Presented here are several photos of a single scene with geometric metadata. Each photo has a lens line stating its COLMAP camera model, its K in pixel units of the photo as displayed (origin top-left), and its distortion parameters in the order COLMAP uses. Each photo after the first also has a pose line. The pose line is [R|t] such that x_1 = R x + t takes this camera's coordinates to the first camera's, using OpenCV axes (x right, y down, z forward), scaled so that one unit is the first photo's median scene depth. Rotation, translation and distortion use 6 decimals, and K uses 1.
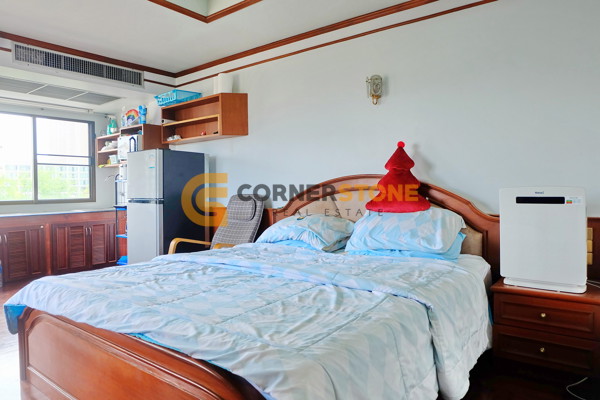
lens RADIAL K [[410.3, 0, 300.0], [0, 410.3, 200.0], [0, 0, 1]] dist [-0.046866, 0.064593]
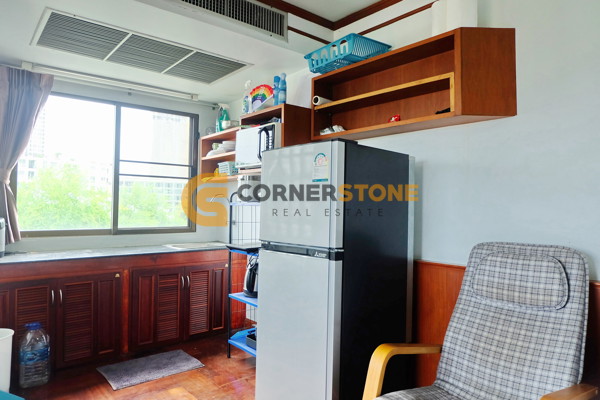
lens RADIAL K [[409.3, 0, 300.0], [0, 409.3, 200.0], [0, 0, 1]] dist [-0.047813, 0.004998]
pose [[0.980322, 0.019797, -0.196408, -0.235783], [-0.027970, 0.998851, -0.038927, -0.031020], [0.195412, 0.043655, 0.979749, 0.432160]]
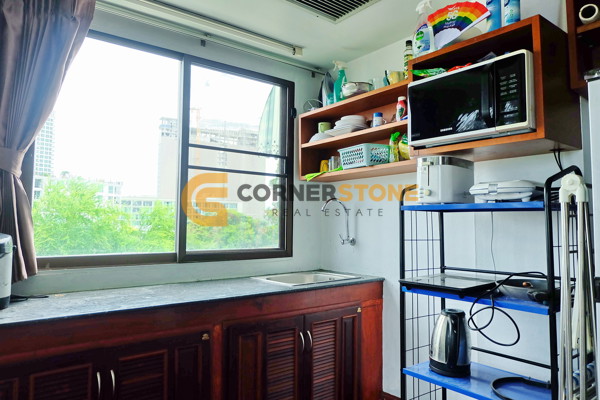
lens RADIAL K [[436.0, 0, 300.0], [0, 436.0, 200.0], [0, 0, 1]] dist [-0.058462, 0.003314]
pose [[0.972207, 0.000452, -0.234123, -0.453142], [-0.019896, 0.996540, -0.080696, -0.021375], [0.233276, 0.083112, 0.968852, 0.628656]]
